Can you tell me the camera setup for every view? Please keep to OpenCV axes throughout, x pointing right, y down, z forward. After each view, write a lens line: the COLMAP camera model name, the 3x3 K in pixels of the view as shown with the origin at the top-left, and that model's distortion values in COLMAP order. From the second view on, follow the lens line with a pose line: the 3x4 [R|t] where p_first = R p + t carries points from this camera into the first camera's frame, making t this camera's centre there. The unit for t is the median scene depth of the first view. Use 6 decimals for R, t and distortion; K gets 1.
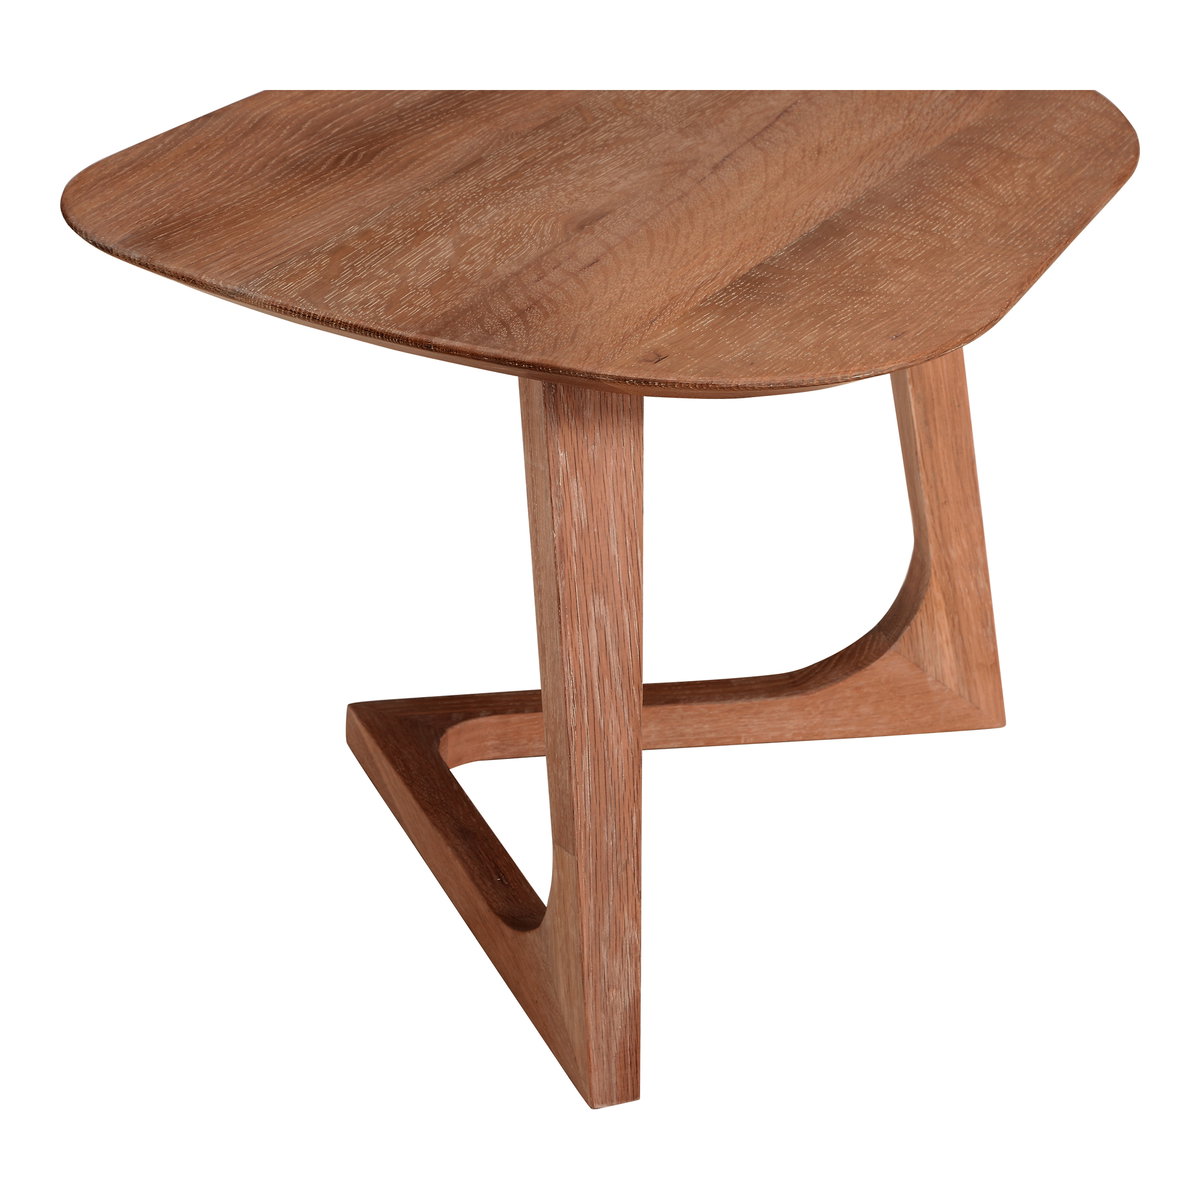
lens RADIAL K [[3896.6, 0, 600.0], [0, 3896.6, 600.0], [0, 0, 1]] dist [0.254984, -0.169983]
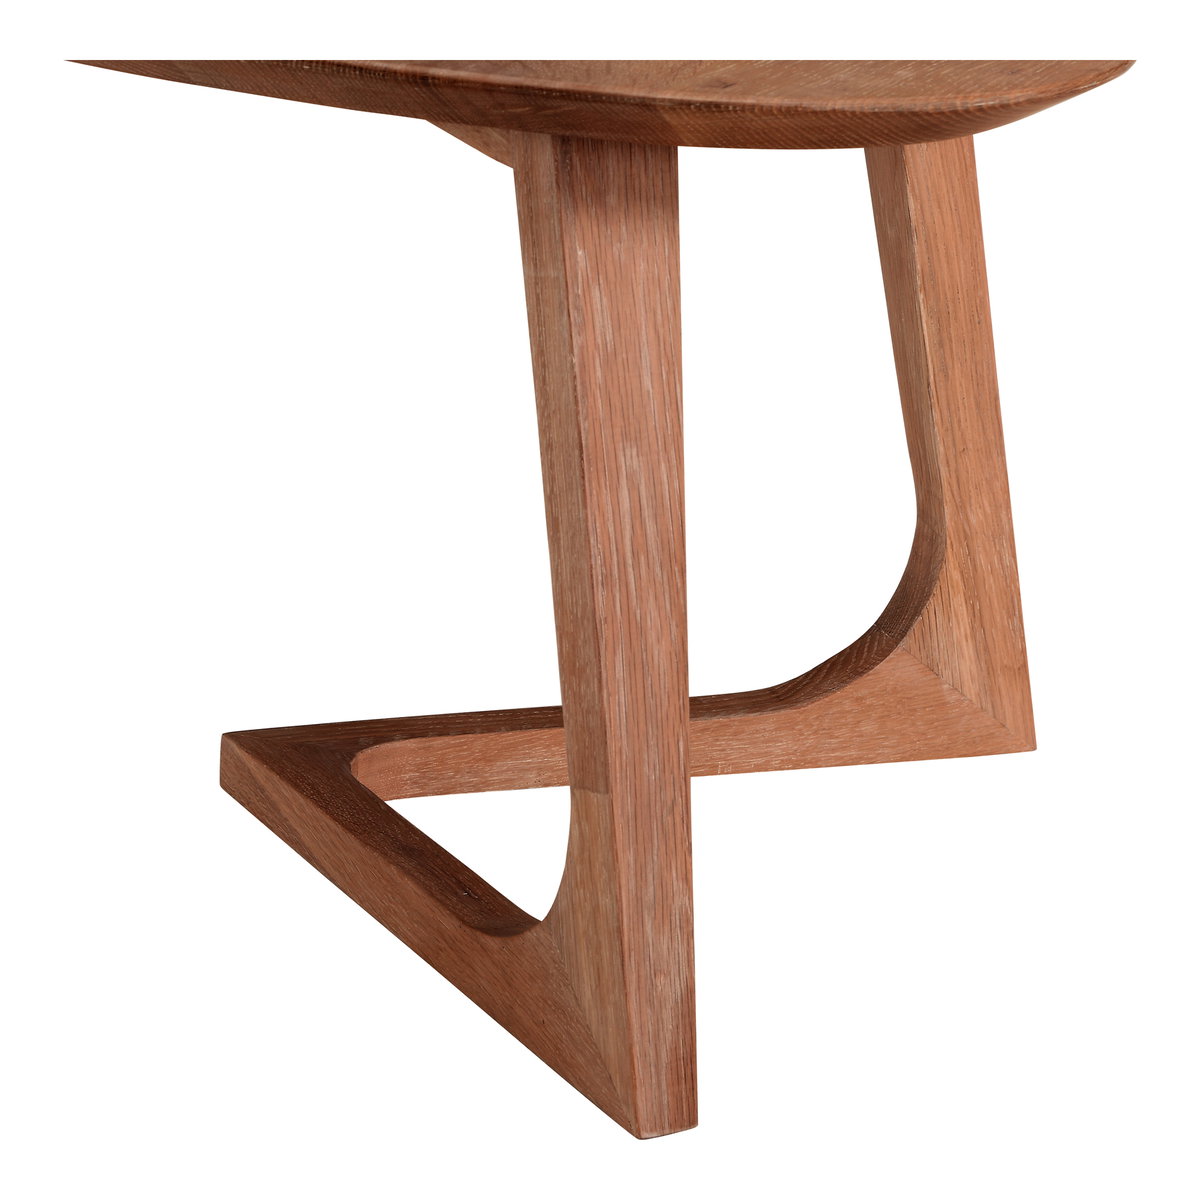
lens RADIAL K [[4306.0, 0, 600.0], [0, 4306.0, 600.0], [0, 0, 1]] dist [0.288076, 0.306979]
pose [[0.992843, -0.036095, 0.113838, -0.100088], [0.051322, 0.989678, -0.133803, 0.137366], [-0.107833, 0.138688, 0.984448, 0.161761]]
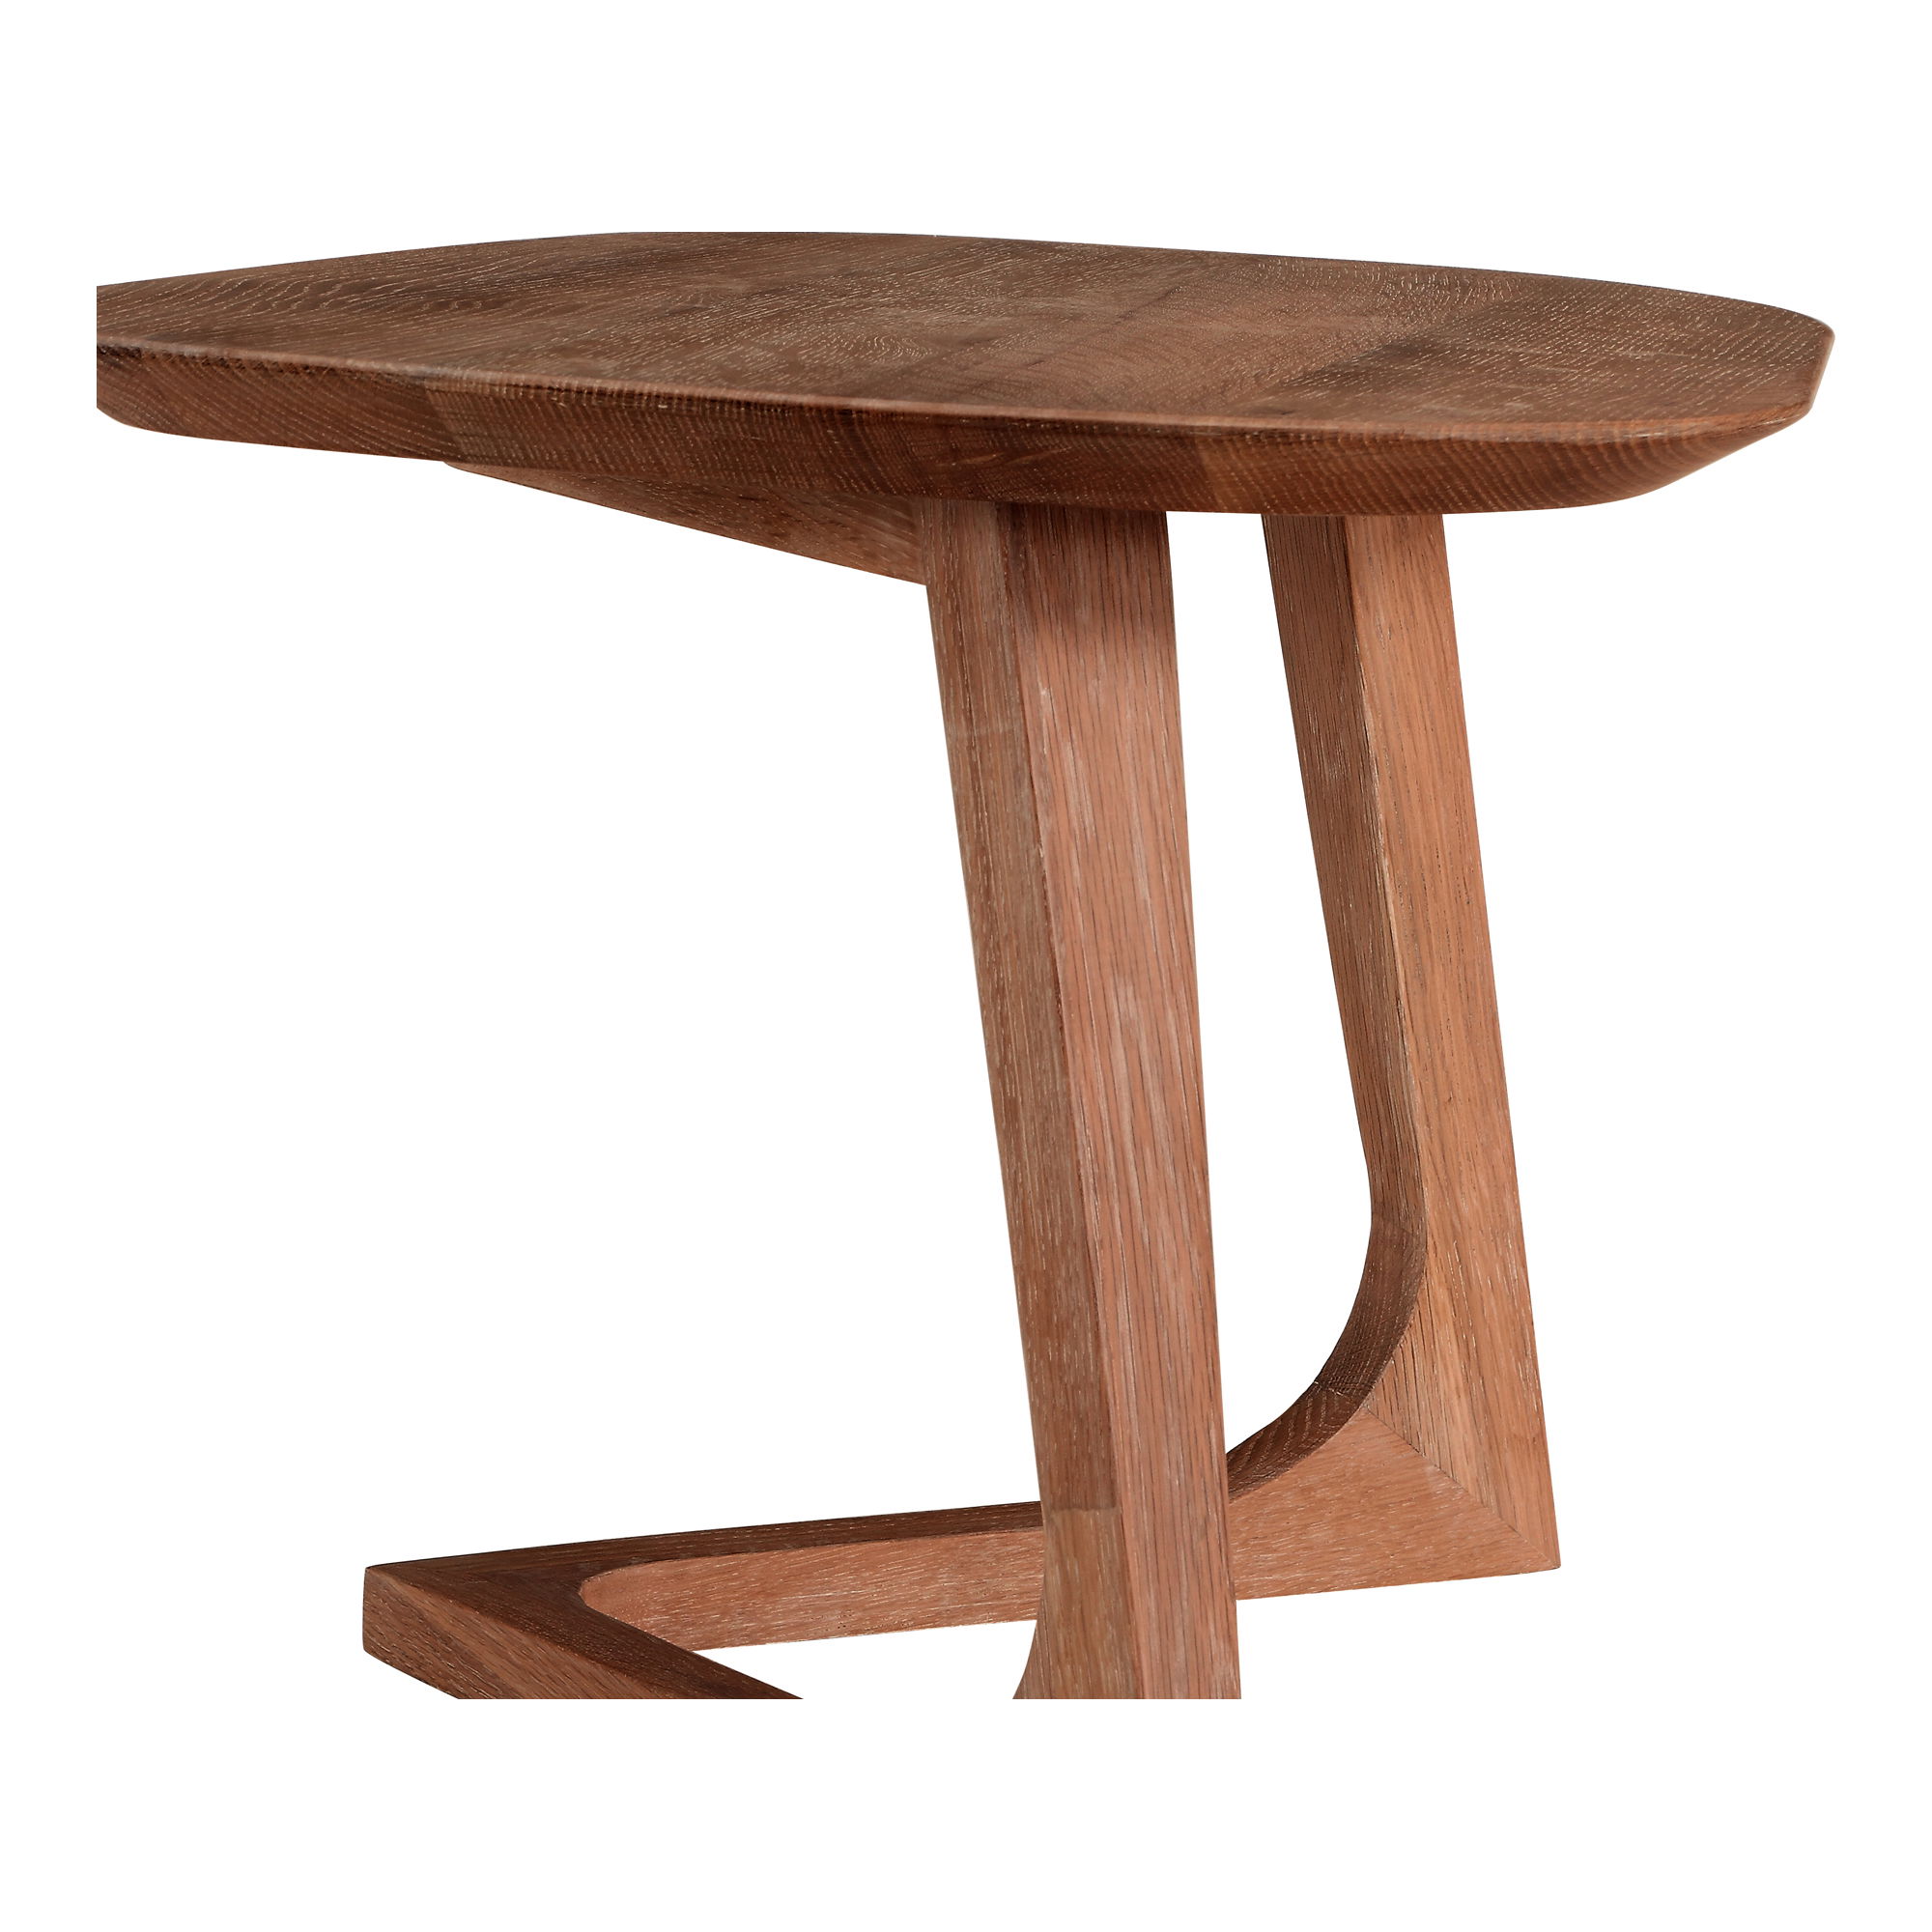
lens RADIAL K [[7129.5, 0, 913.1], [0, 7129.5, 1452.3], [0, 0, 1]] dist [0.116182, 2.006036]
pose [[0.970371, -0.072587, 0.230458, -0.239028], [0.118774, 0.973912, -0.193361, 0.229096], [-0.210410, 0.215004, 0.953678, 0.117387]]
